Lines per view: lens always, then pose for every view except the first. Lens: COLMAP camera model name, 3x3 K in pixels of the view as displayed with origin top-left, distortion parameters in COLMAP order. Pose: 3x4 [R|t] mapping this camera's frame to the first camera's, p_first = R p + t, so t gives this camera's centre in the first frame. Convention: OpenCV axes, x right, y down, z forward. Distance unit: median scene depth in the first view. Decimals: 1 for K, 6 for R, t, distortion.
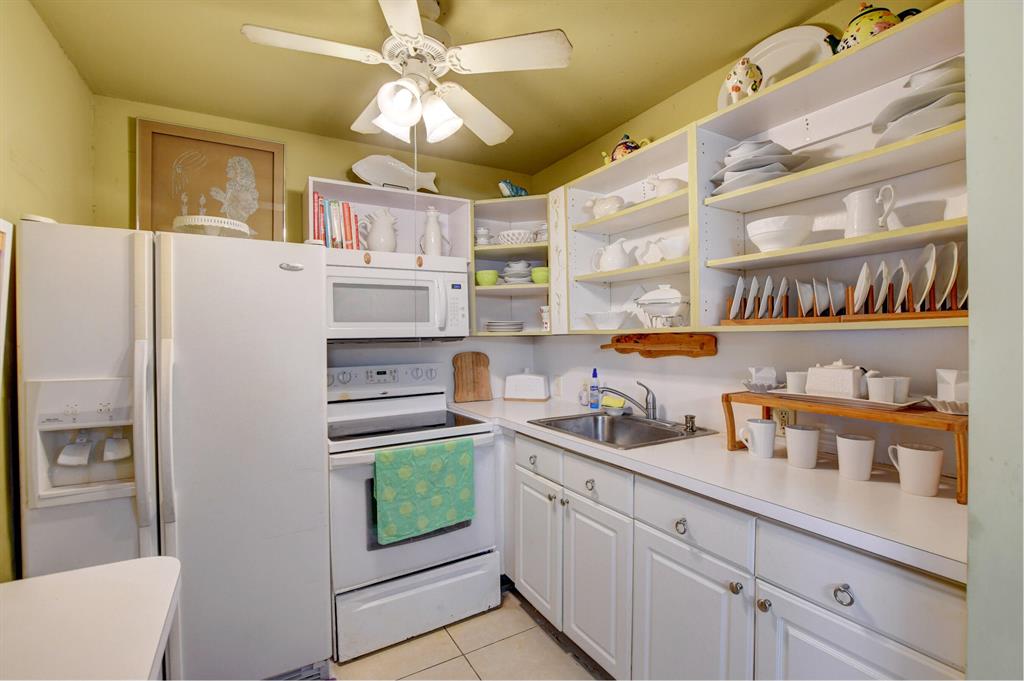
lens RADIAL K [[450.0, 0, 508.6], [0, 450.0, 344.1], [0, 0, 1]] dist [-0.027813, 0.001426]
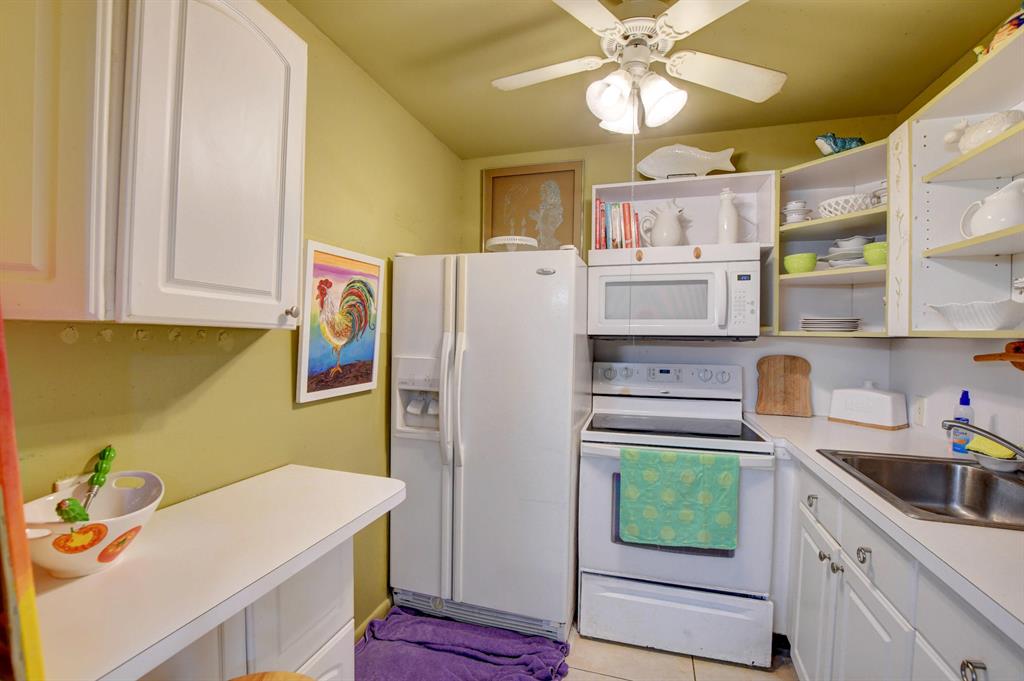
lens RADIAL K [[450.0, 0, 508.6], [0, 450.0, 344.1], [0, 0, 1]] dist [-0.027813, 0.001426]
pose [[0.679980, 0.037382, -0.732277, 0.218789], [-0.030978, 0.999272, 0.022246, -0.006739], [0.732576, 0.007558, 0.680644, 0.102645]]
